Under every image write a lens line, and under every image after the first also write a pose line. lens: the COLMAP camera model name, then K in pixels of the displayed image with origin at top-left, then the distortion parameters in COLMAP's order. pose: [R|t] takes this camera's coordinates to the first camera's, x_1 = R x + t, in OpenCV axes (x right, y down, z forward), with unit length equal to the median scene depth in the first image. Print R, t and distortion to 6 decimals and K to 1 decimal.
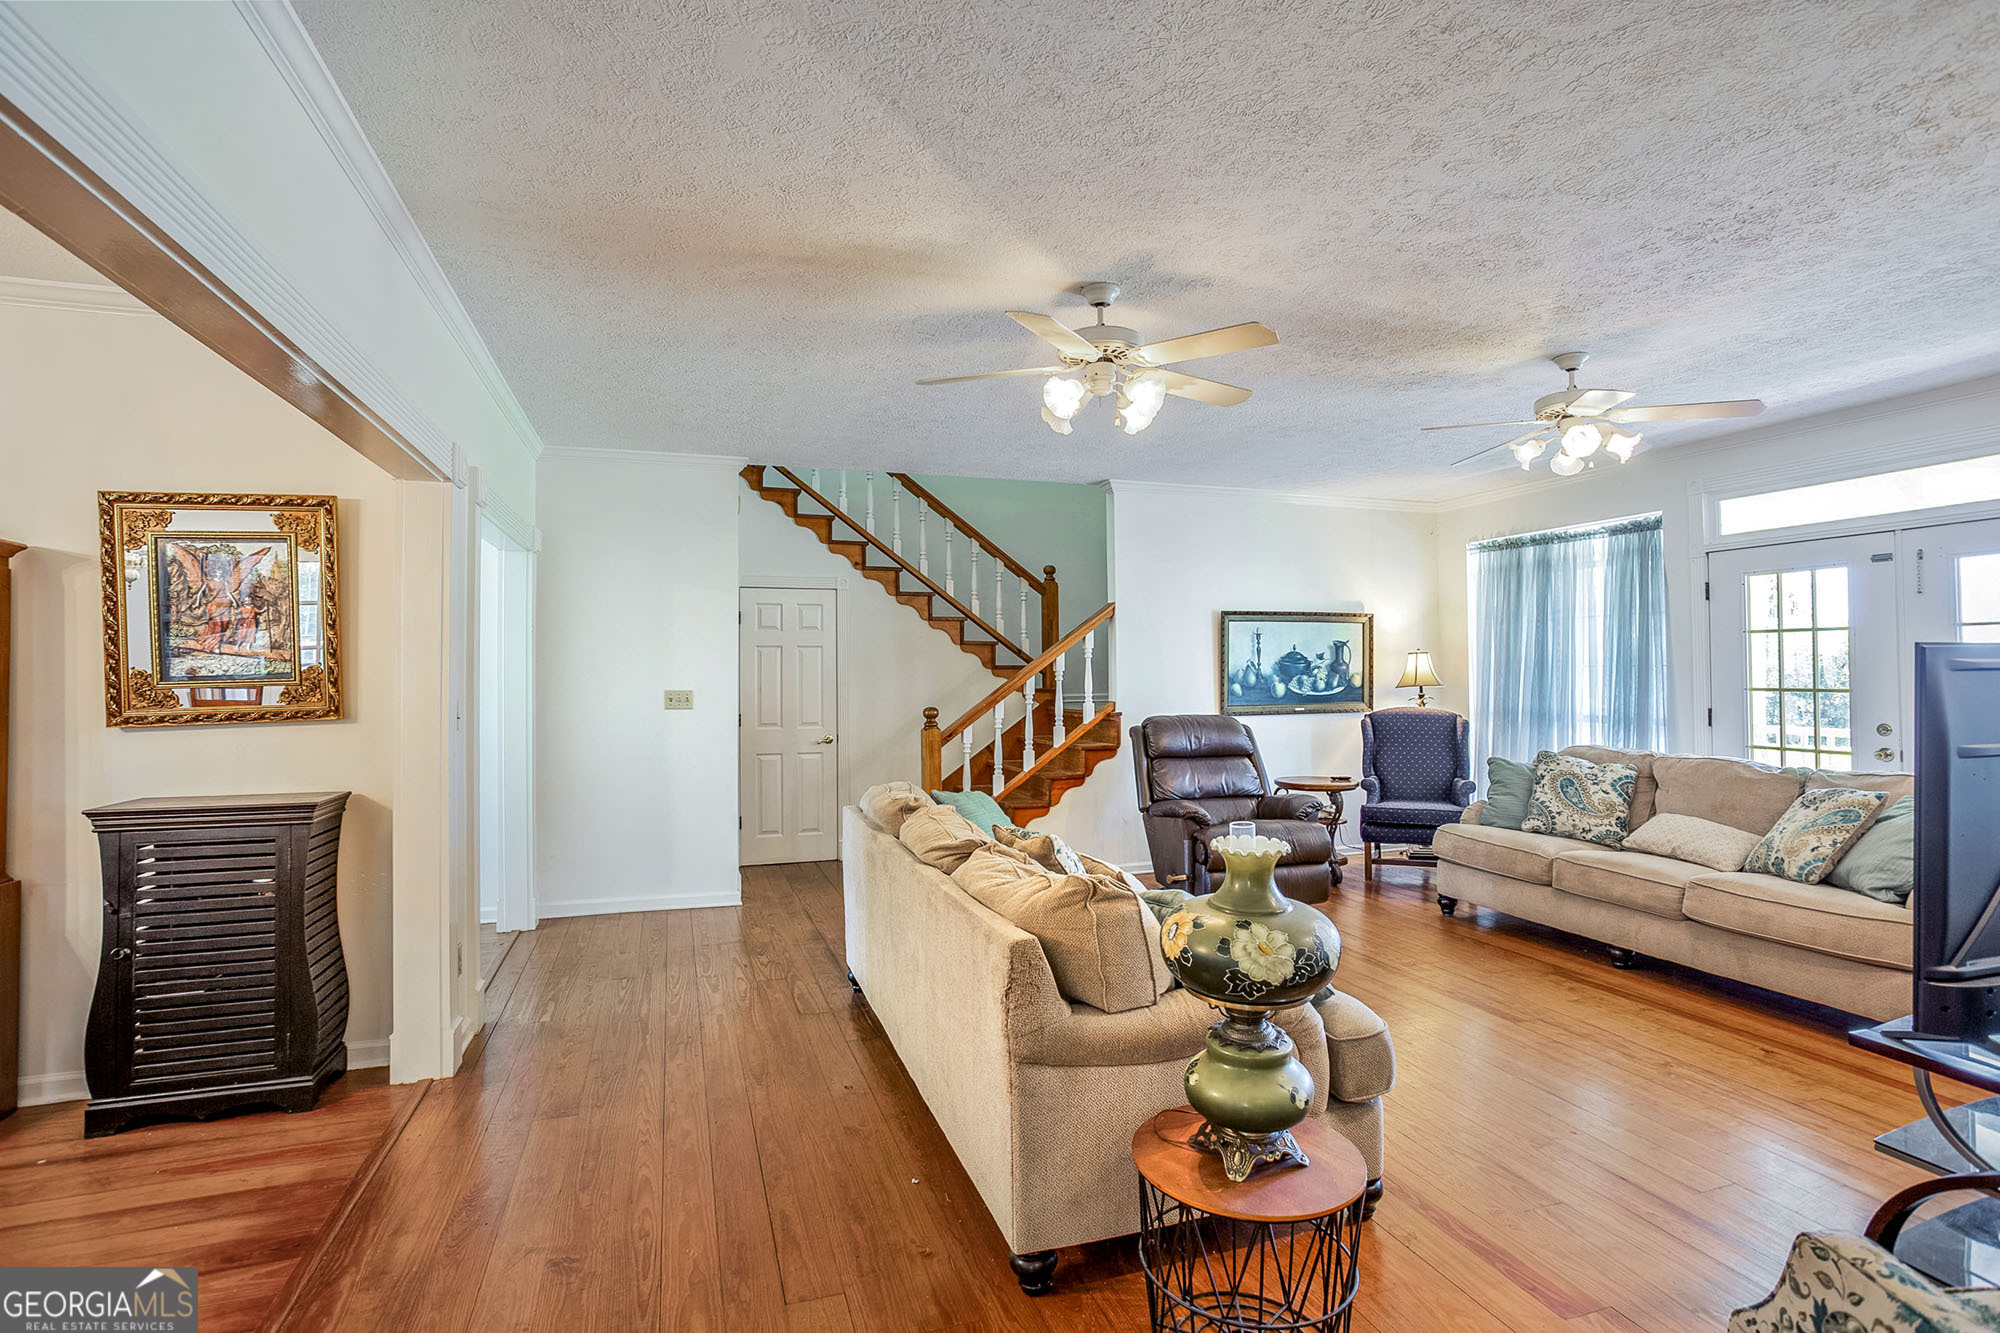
lens RADIAL K [[981.2, 0, 975.2], [0, 981.2, 676.6], [0, 0, 1]] dist [-0.059335, 0.035978]
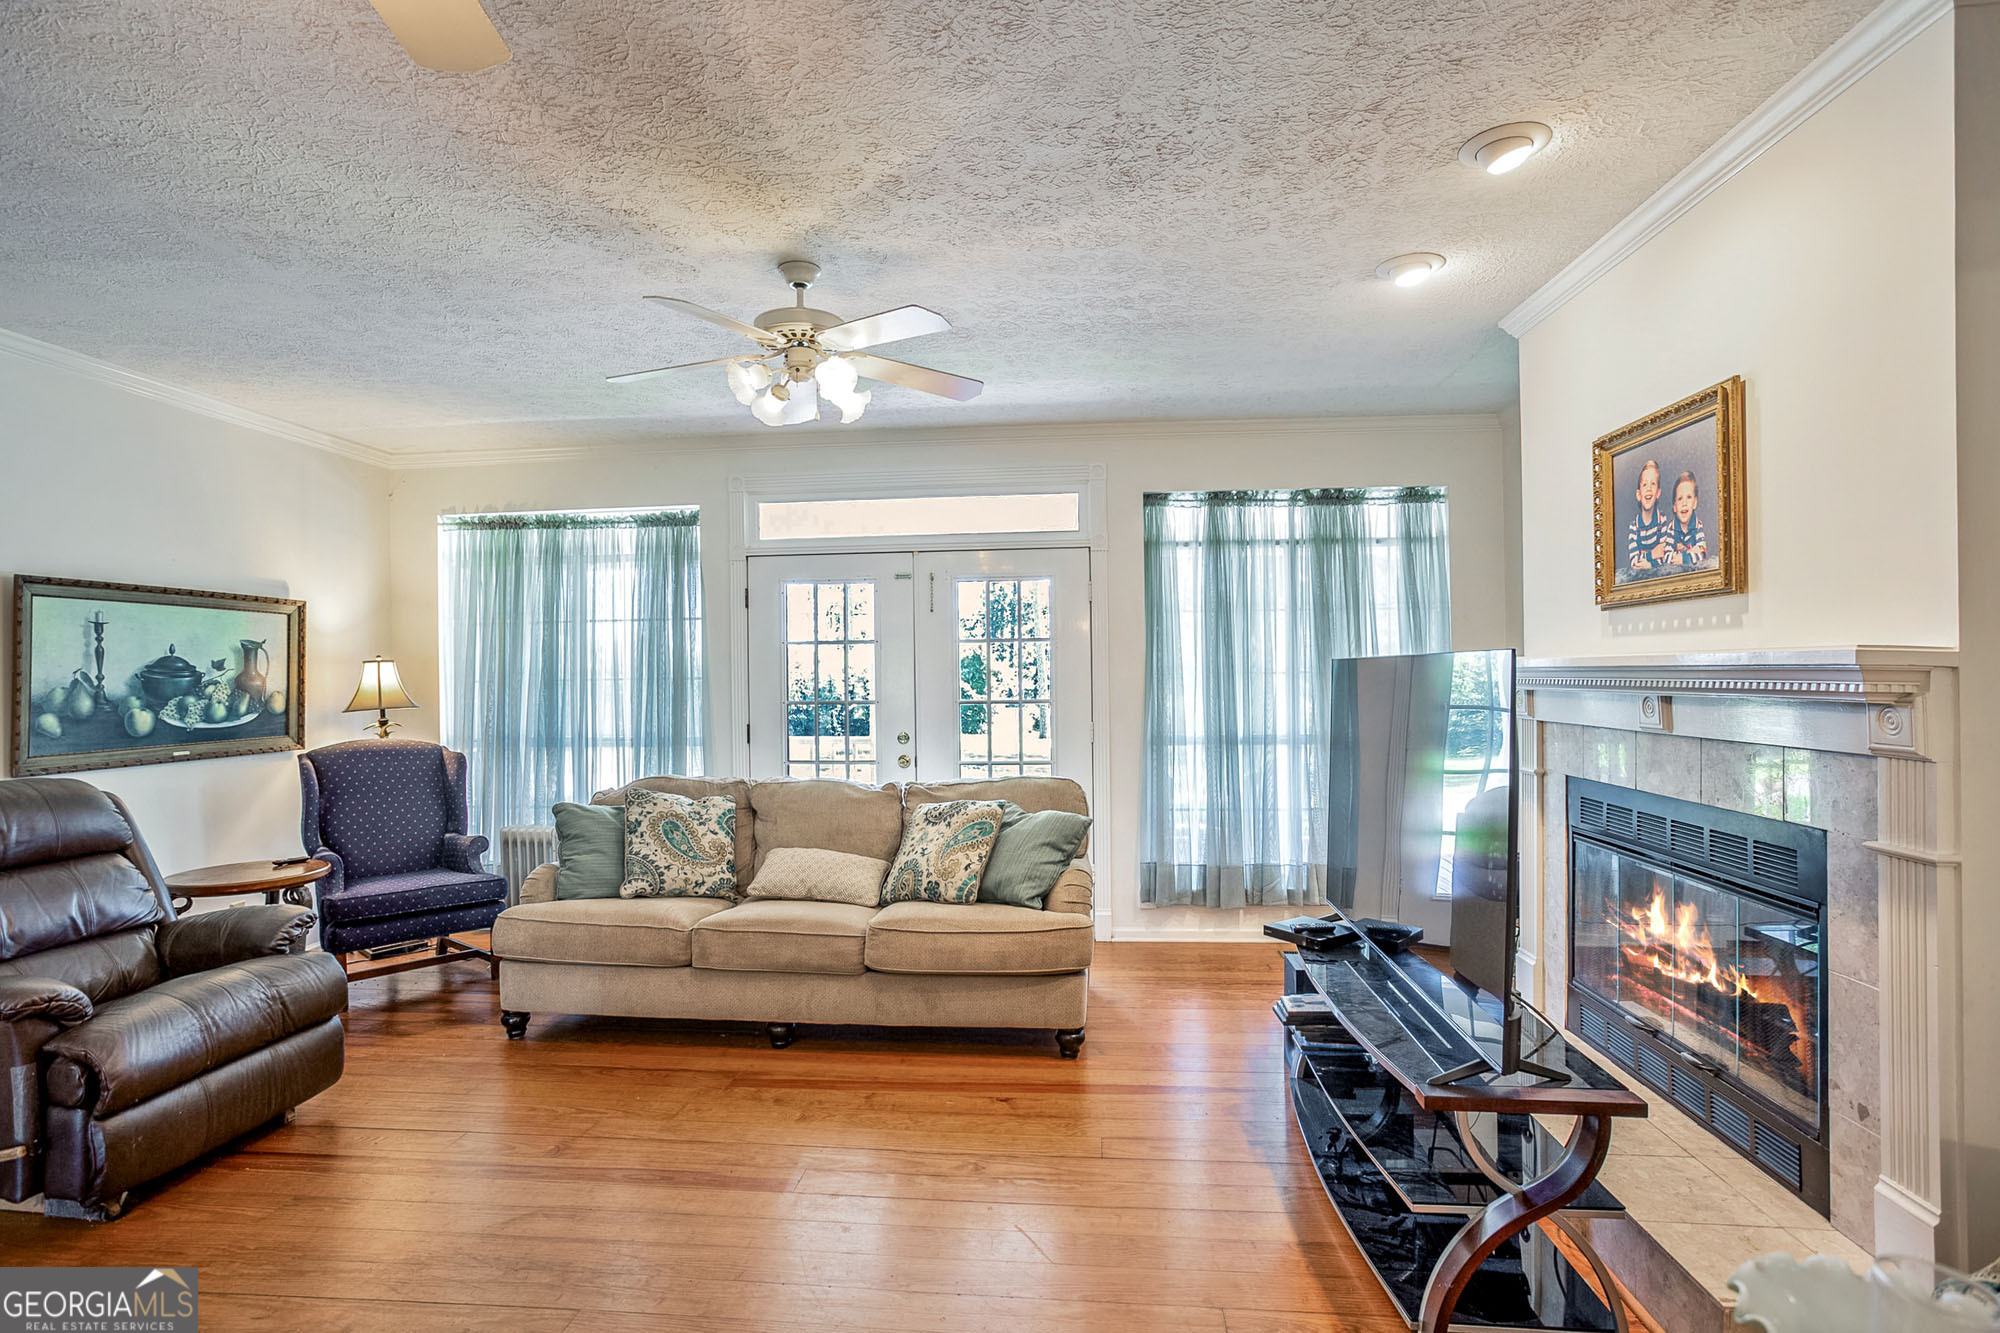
lens RADIAL K [[981.2, 0, 975.2], [0, 981.2, 676.6], [0, 0, 1]] dist [-0.059335, 0.035978]
pose [[0.388520, 0.001233, 0.921440, -0.019555], [0.013477, 0.999885, -0.007021, -0.003134], [-0.921342, 0.015146, 0.388458, 0.380274]]
